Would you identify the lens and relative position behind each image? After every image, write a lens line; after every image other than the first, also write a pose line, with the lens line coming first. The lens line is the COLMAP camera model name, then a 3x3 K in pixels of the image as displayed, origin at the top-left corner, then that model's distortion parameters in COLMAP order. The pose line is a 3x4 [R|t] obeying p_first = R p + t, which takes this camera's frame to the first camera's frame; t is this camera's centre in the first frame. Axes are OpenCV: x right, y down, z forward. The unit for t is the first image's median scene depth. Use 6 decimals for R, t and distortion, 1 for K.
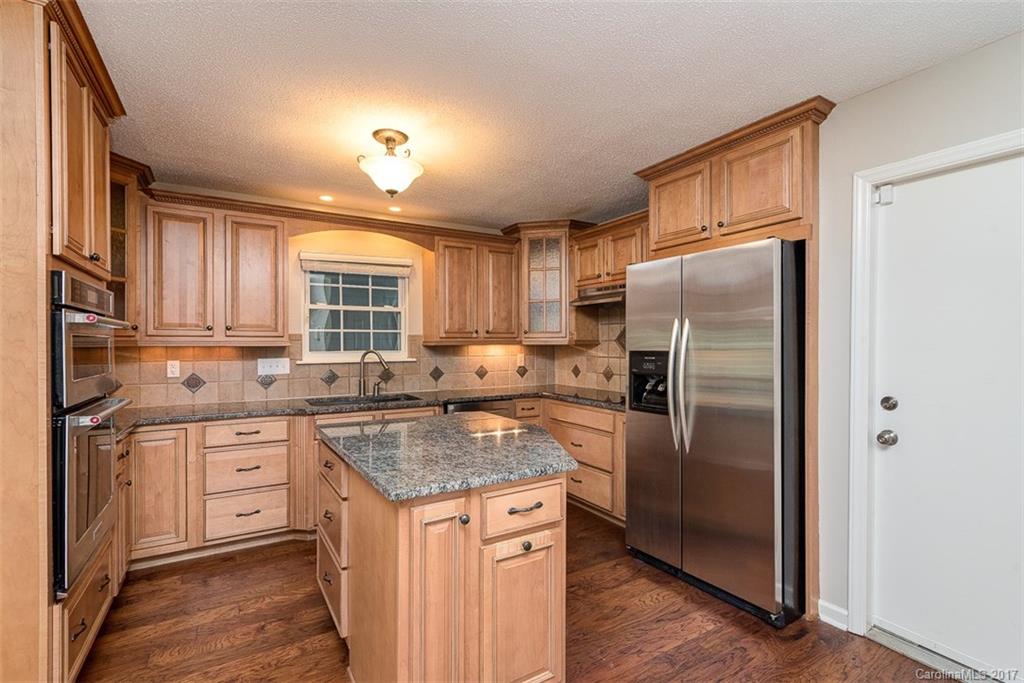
lens RADIAL K [[468.6, 0, 516.5], [0, 468.6, 342.3], [0, 0, 1]] dist [-0.013758, -0.000105]
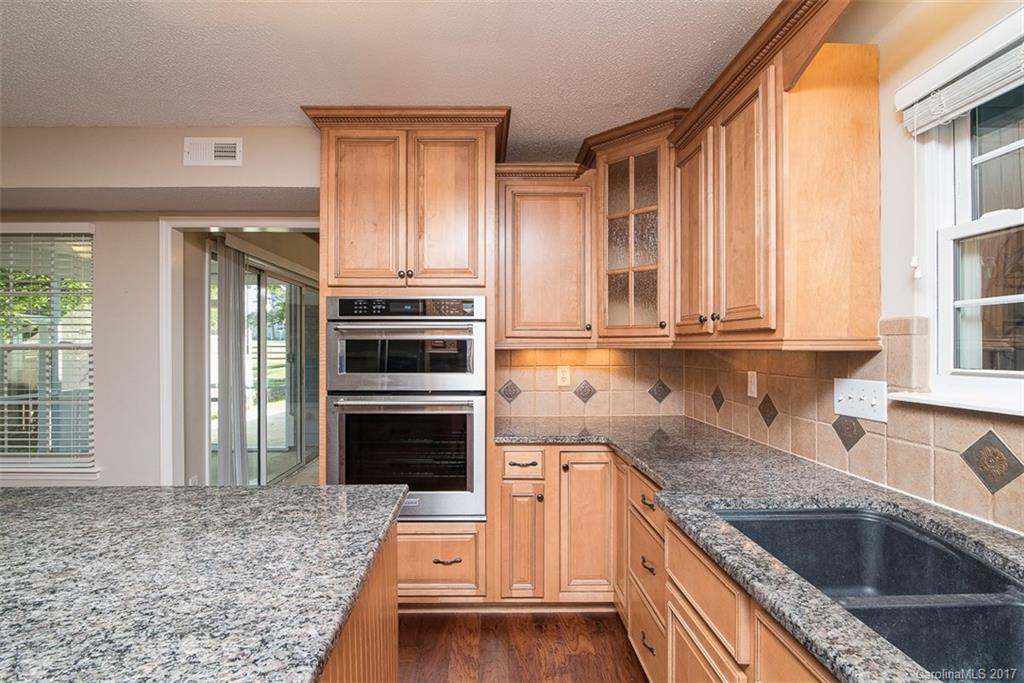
lens RADIAL K [[468.6, 0, 506.9], [0, 468.6, 344.3], [0, 0, 1]] dist [-0.013758, -0.000105]
pose [[-0.501137, 0.001448, -0.865367, 0.001730], [0.006602, 0.999976, -0.002150, 0.002506], [0.865343, -0.006790, -0.501135, 0.919714]]
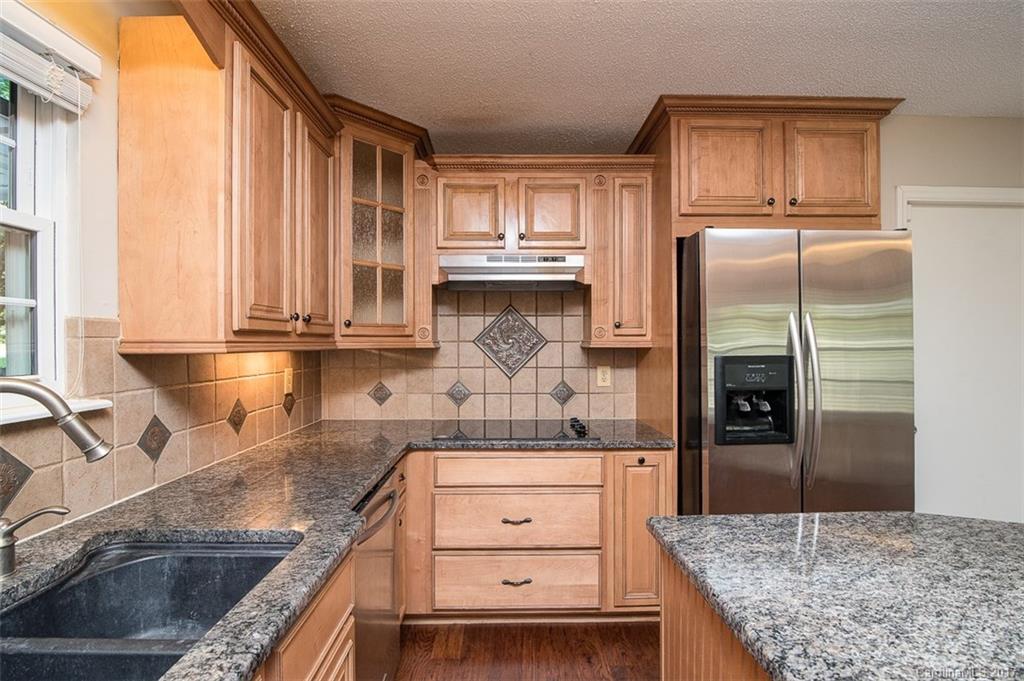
lens RADIAL K [[468.6, 0, 510.9], [0, 468.6, 346.2], [0, 0, 1]] dist [-0.013758, -0.000105]
pose [[0.521504, -0.001003, 0.853248, -0.377627], [0.000003, 0.999999, 0.001174, 0.001326], [-0.853249, -0.000609, 0.521503, 0.718735]]
